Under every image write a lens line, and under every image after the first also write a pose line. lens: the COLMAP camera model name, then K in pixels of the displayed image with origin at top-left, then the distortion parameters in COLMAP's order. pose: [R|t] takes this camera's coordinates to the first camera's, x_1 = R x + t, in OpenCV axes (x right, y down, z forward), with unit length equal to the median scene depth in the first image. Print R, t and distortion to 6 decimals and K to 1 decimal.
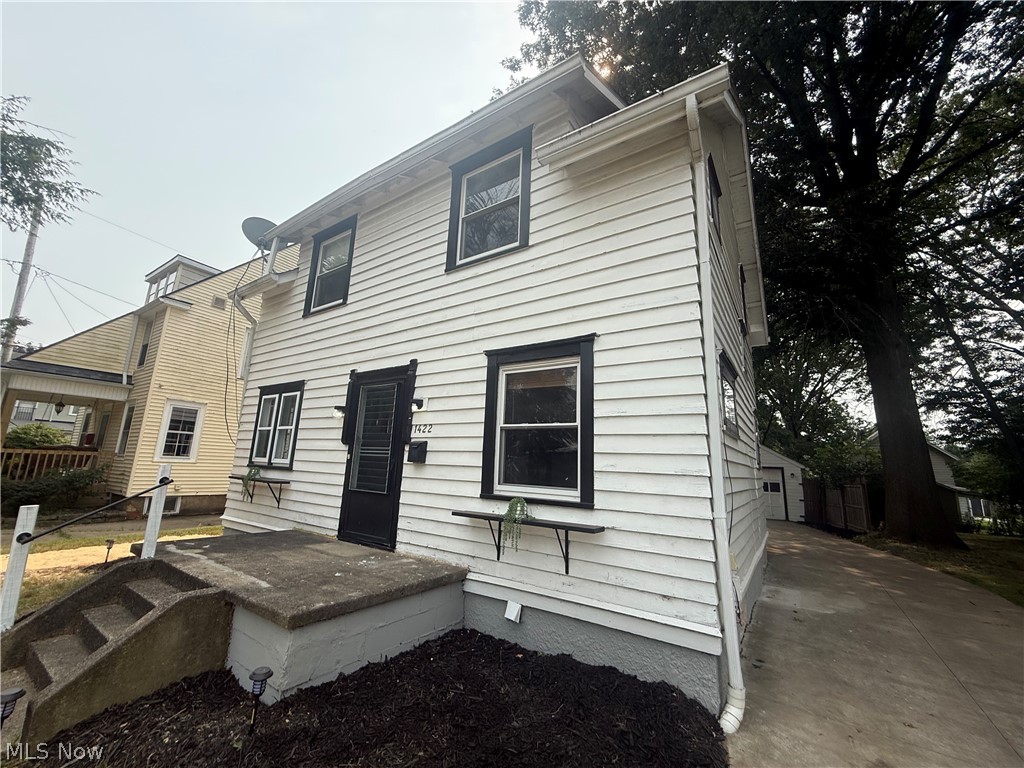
lens RADIAL K [[410.1, 0, 505.2], [0, 410.1, 383.2], [0, 0, 1]] dist [-0.000543, 0.000157]
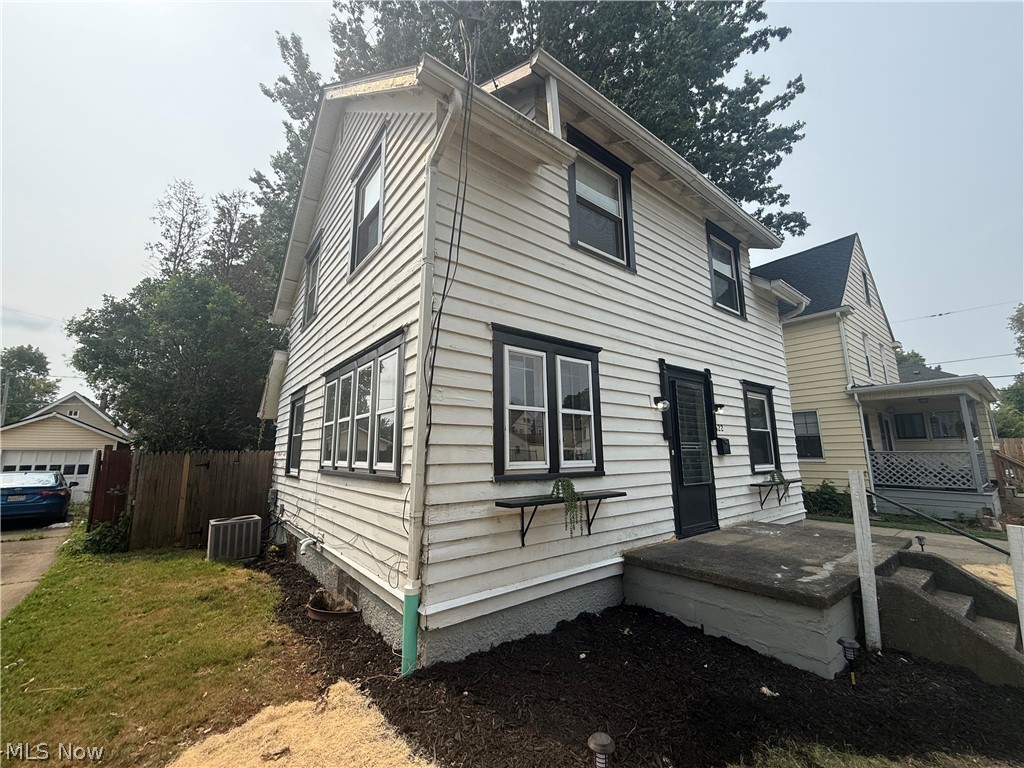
lens RADIAL K [[410.1, 0, 506.8], [0, 410.1, 380.9], [0, 0, 1]] dist [-0.000543, 0.000157]
pose [[0.303691, 0.116450, 0.945627, -1.582092], [-0.175021, 0.982432, -0.064773, 0.161391], [-0.936557, -0.145833, 0.318737, 1.206422]]
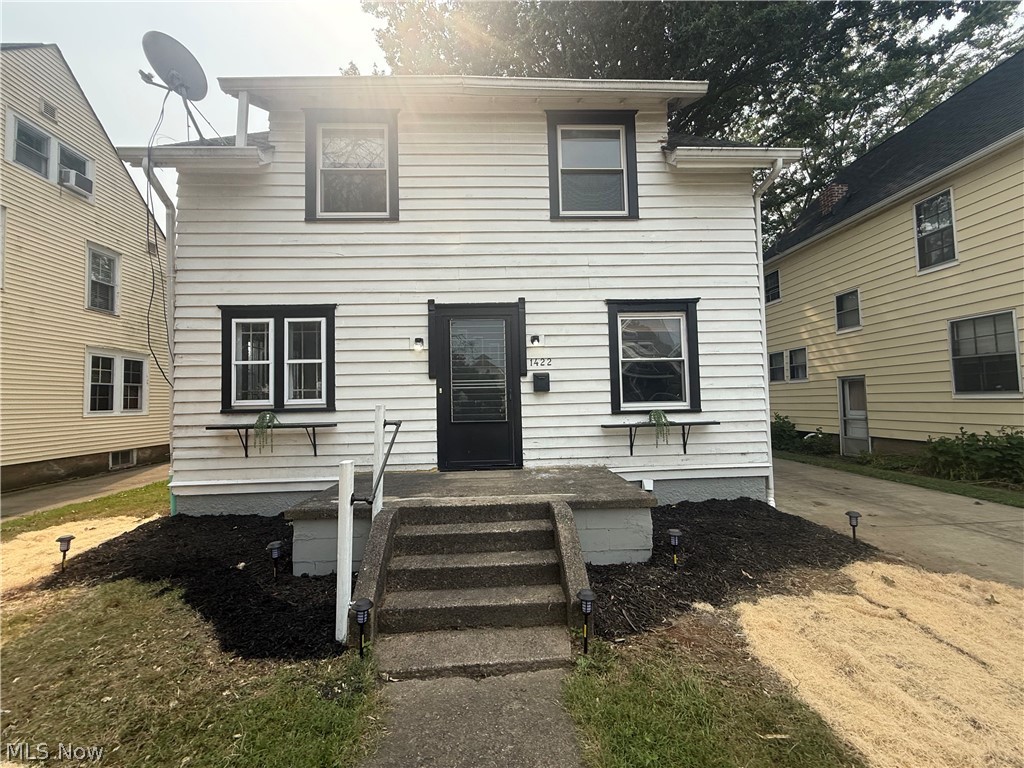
lens RADIAL K [[410.1, 0, 509.8], [0, 410.1, 382.9], [0, 0, 1]] dist [-0.000543, 0.000157]
pose [[0.799021, -0.036645, 0.600186, -0.934678], [-0.063948, 0.987302, 0.145415, 0.008065], [-0.597893, -0.154571, 0.786531, 0.146079]]
